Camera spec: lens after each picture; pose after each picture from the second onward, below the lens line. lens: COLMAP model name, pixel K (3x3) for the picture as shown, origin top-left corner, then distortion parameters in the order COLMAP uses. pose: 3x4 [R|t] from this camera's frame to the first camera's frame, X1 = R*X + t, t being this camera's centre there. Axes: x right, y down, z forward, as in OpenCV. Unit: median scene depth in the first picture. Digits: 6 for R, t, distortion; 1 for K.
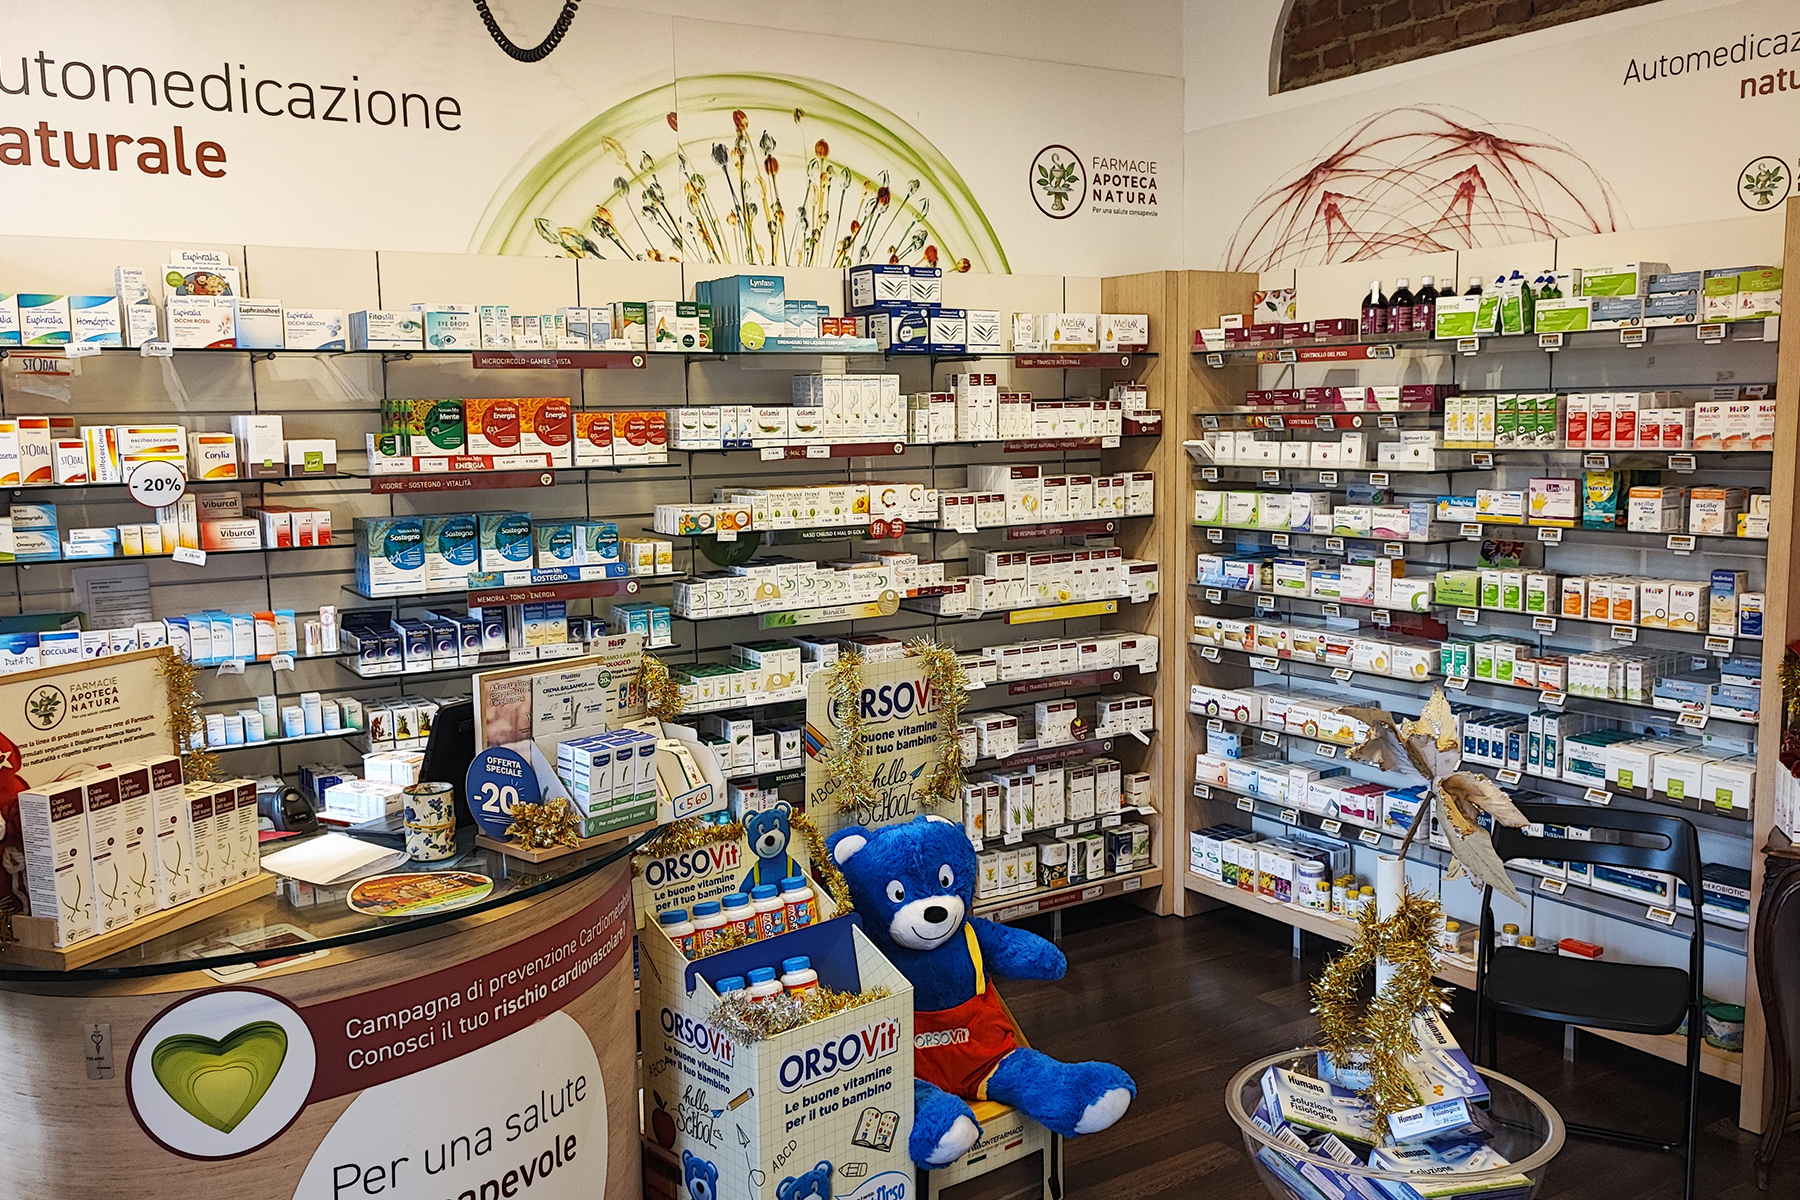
lens RADIAL K [[1532.1, 0, 900.0], [0, 1532.1, 600.0], [0, 0, 1]] dist [0.010089, 0.004955]
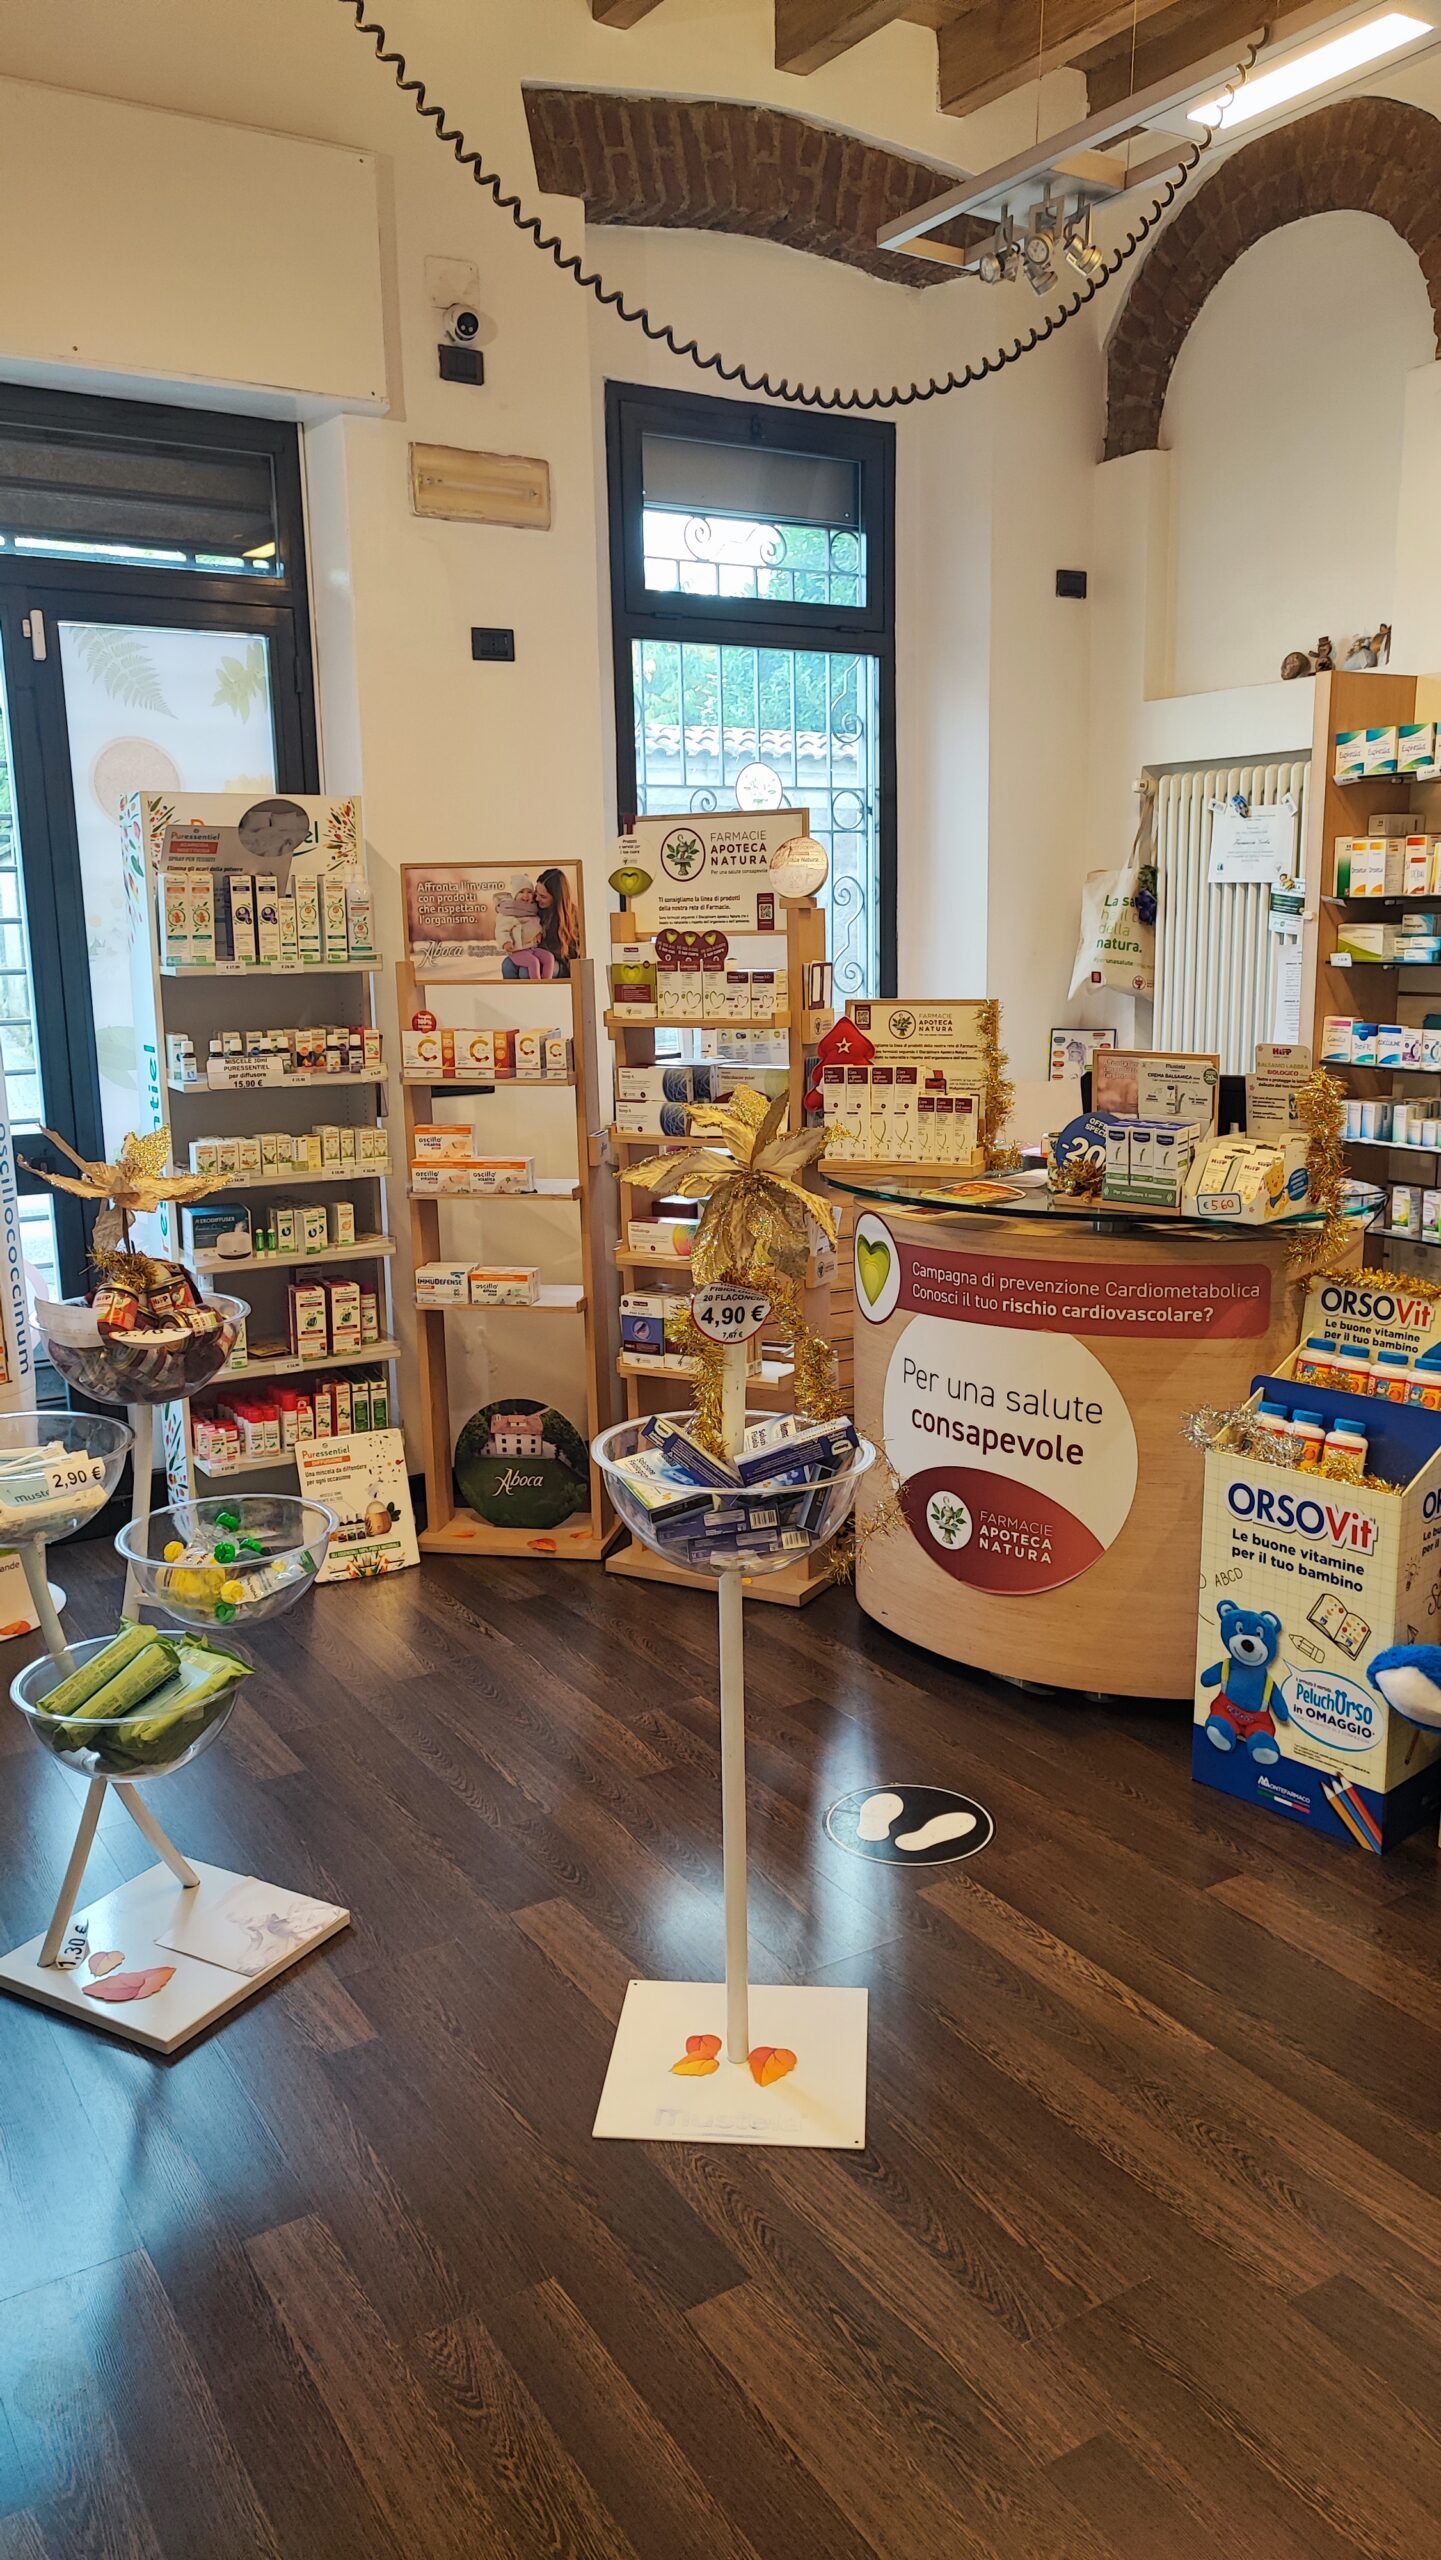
lens RADIAL K [[1844.3, 0, 720.5], [0, 1844.3, 1280.0], [0, 0, 1]] dist [0.034258, -0.043465]
pose [[-0.023102, 0.214567, -0.976436, 1.070190], [-0.104438, 0.970835, 0.215807, -0.051769], [0.994263, 0.106962, -0.000019, 0.651091]]
